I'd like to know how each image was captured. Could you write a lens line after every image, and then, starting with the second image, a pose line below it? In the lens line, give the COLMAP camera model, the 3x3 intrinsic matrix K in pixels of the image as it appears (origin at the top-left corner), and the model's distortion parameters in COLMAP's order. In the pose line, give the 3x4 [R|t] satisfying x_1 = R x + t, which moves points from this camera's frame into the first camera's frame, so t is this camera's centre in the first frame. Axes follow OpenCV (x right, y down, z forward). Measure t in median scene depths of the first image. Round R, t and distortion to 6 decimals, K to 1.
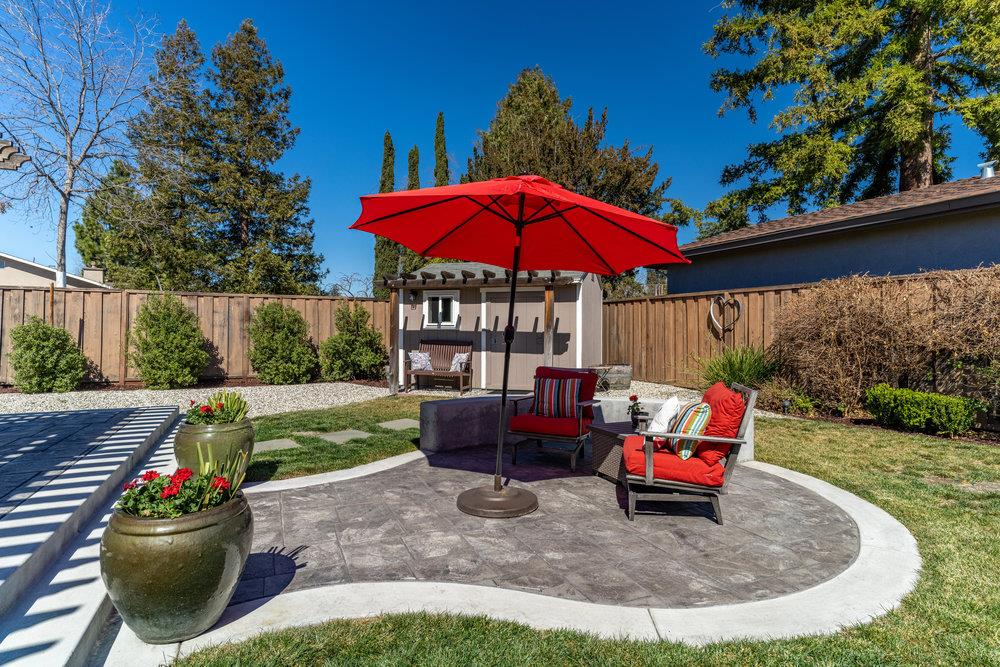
lens RADIAL K [[508.9, 0, 497.0], [0, 508.9, 335.1], [0, 0, 1]] dist [-0.005296, 0.002032]
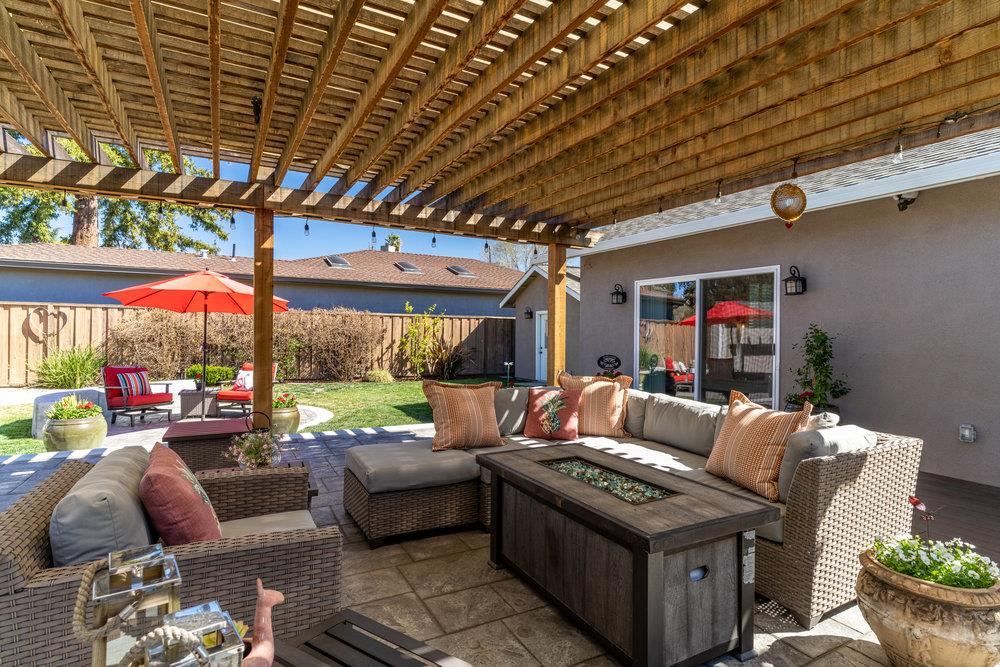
lens RADIAL K [[508.9, 0, 498.2], [0, 508.9, 330.5], [0, 0, 1]] dist [-0.005296, 0.002032]
pose [[-0.050925, -0.004960, 0.998690, -0.811249], [-0.005976, 0.999971, 0.004662, -0.032181], [-0.998685, -0.005731, -0.050953, -0.033597]]
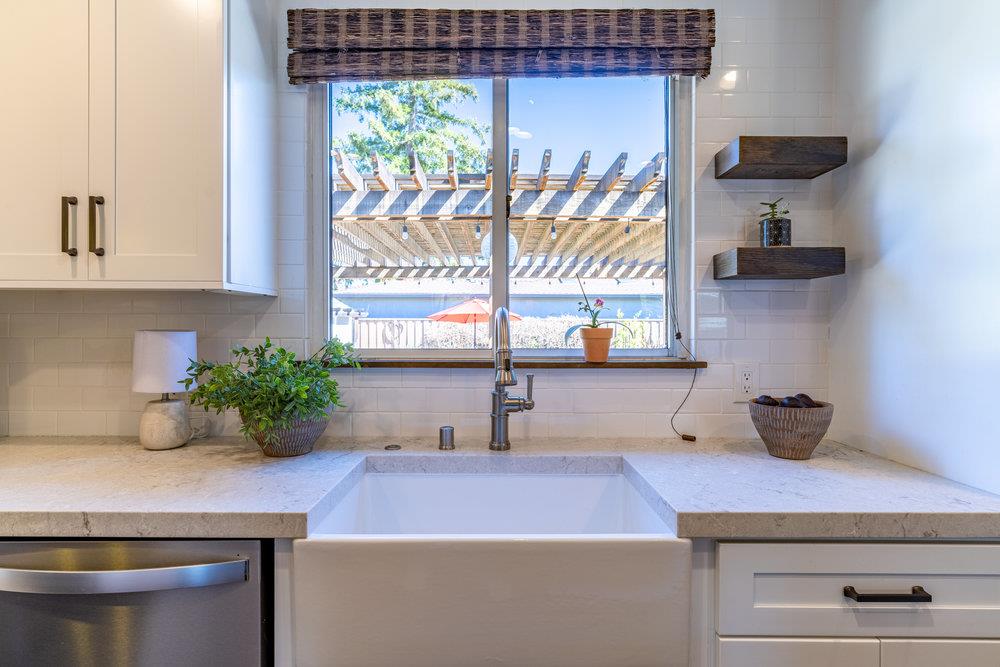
lens RADIAL K [[508.9, 0, 498.3], [0, 508.9, 333.8], [0, 0, 1]] dist [-0.005296, 0.002032]
pose [[0.413597, -0.020790, 0.910222, -1.190420], [0.011063, 0.999780, 0.017809, -0.057302], [-0.910393, 0.002704, 0.413737, -0.217025]]
